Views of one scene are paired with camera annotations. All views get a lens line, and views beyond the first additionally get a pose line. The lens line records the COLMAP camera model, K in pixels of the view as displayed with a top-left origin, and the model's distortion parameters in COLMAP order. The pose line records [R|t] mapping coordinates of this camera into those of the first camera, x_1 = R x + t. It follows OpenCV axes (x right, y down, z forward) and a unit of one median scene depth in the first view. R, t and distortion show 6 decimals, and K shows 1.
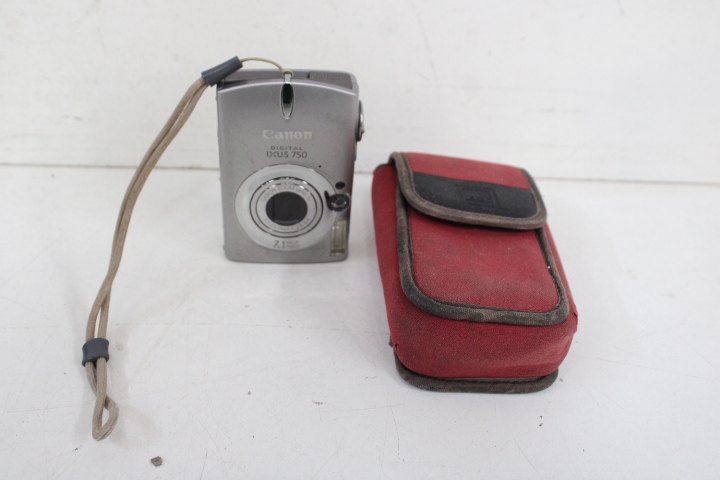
lens RADIAL K [[830.1, 0, 357.5], [0, 830.1, 236.3], [0, 0, 1]] dist [-0.079158, 0.000000]
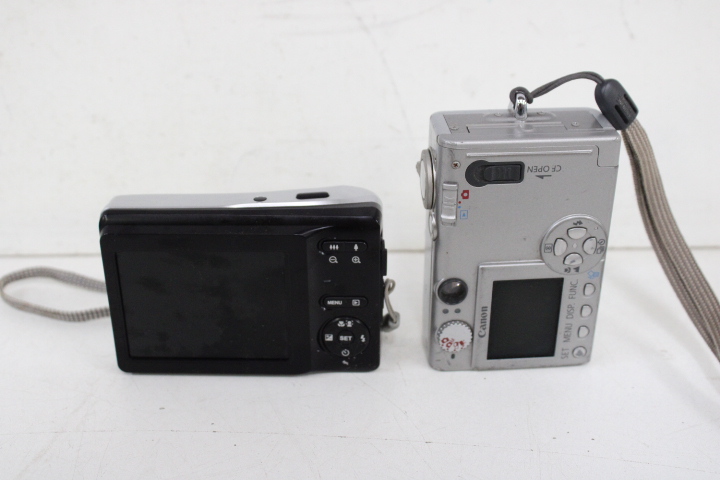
lens RADIAL K [[944.2, 0, 355.7], [0, 944.2, 233.0], [0, 0, 1]] dist [-0.055170, 0.000000]
pose [[0.998197, -0.043975, -0.040846, 0.078008], [0.036733, 0.985831, -0.163668, 0.062845], [0.047464, 0.161872, 0.985670, 0.096821]]
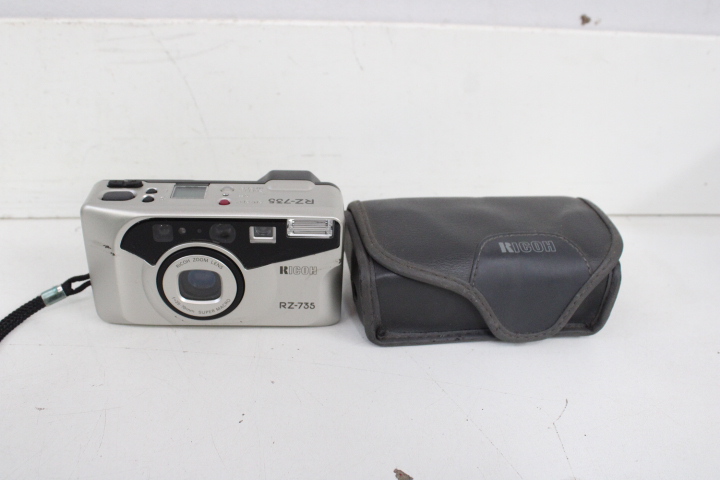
lens RADIAL K [[693.5, 0, 358.4], [0, 693.5, 236.4], [0, 0, 1]] dist [-0.104769, 0.000000]
pose [[0.996849, -0.038648, 0.069276, 0.241752], [0.045219, 0.994359, -0.095950, 0.058858], [-0.065177, 0.098780, 0.992973, 0.046331]]
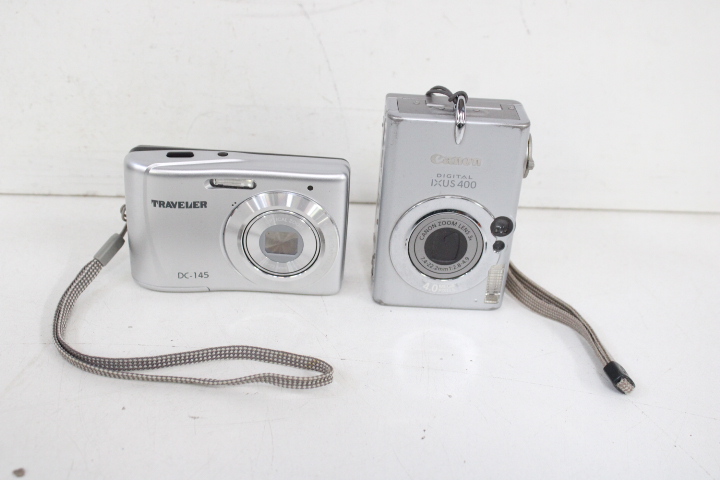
lens RADIAL K [[944.2, 0, 360.9], [0, 944.2, 239.6], [0, 0, 1]] dist [-0.055170, 0.000000]
pose [[0.999348, -0.004684, 0.035807, 0.082050], [0.007636, 0.996542, -0.082733, 0.064891], [-0.035295, 0.082952, 0.995928, -0.091656]]
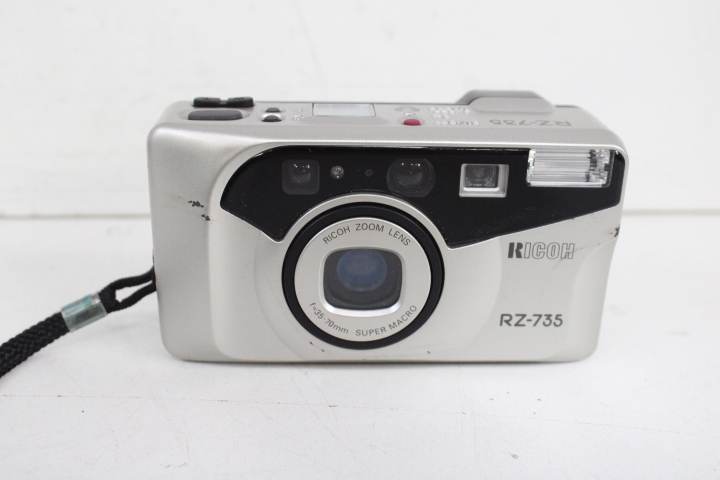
lens RADIAL K [[830.1, 0, 361.0], [0, 830.1, 236.8], [0, 0, 1]] dist [-0.079158, 0.000000]
pose [[0.998304, -0.045338, 0.036524, 0.100275], [0.052289, 0.974084, -0.220060, 0.115977], [-0.025600, 0.221596, 0.974802, 0.328337]]
